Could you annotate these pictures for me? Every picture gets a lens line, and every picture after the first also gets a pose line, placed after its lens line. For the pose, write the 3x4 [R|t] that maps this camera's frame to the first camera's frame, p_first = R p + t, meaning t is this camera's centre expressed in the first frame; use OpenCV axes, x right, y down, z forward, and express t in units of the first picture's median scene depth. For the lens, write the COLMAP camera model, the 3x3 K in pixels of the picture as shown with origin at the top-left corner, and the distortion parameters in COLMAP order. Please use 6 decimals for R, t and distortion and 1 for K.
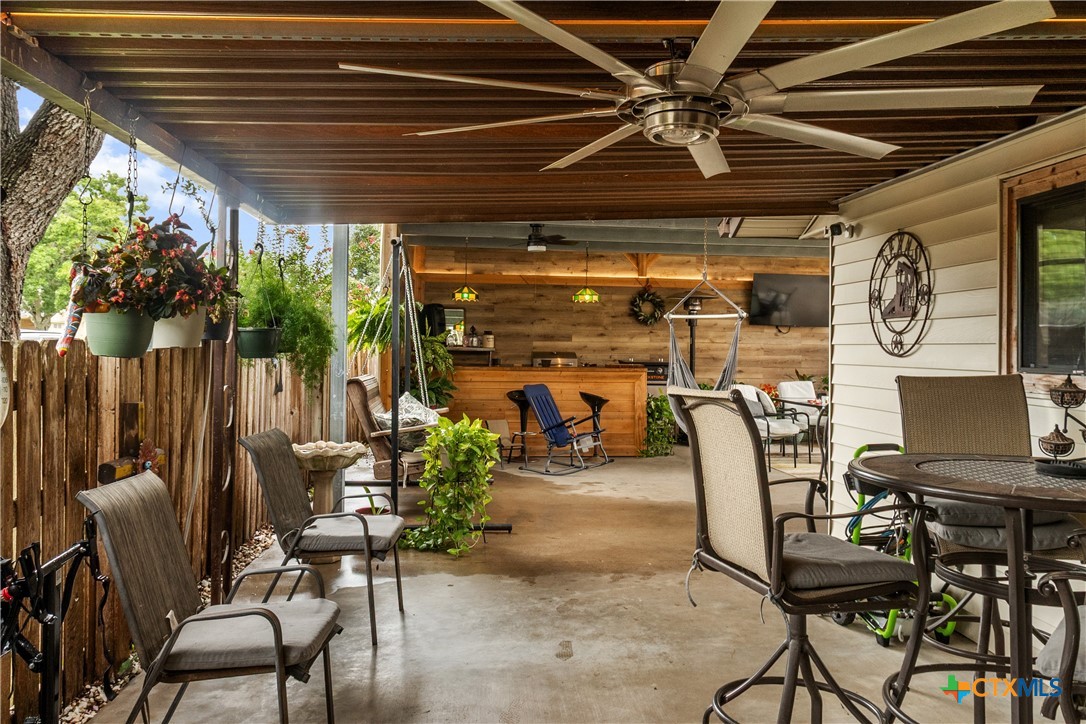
lens RADIAL K [[880.0, 0, 543.5], [0, 880.0, 360.1], [0, 0, 1]] dist [-0.009185, 0.010247]
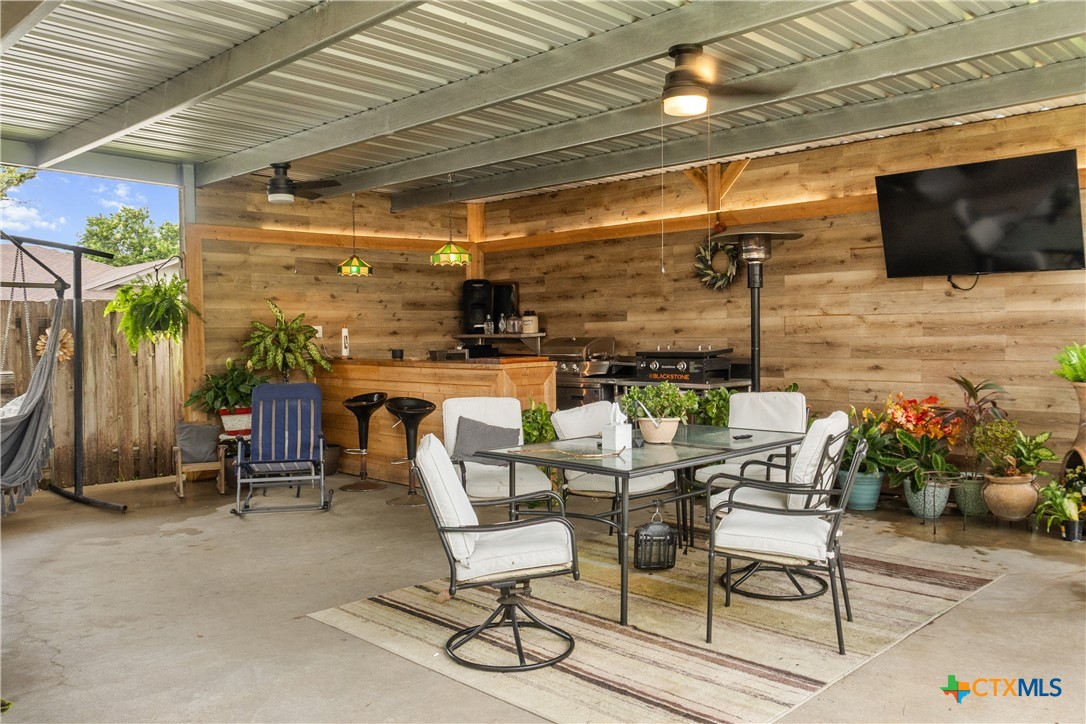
lens RADIAL K [[880.0, 0, 543.0], [0, 880.0, 360.7], [0, 0, 1]] dist [-0.009185, 0.010247]
pose [[0.637337, 0.002584, -0.770581, 0.509345], [0.013563, 0.999802, 0.014571, -0.001678], [0.770466, -0.019738, 0.637176, 0.521835]]
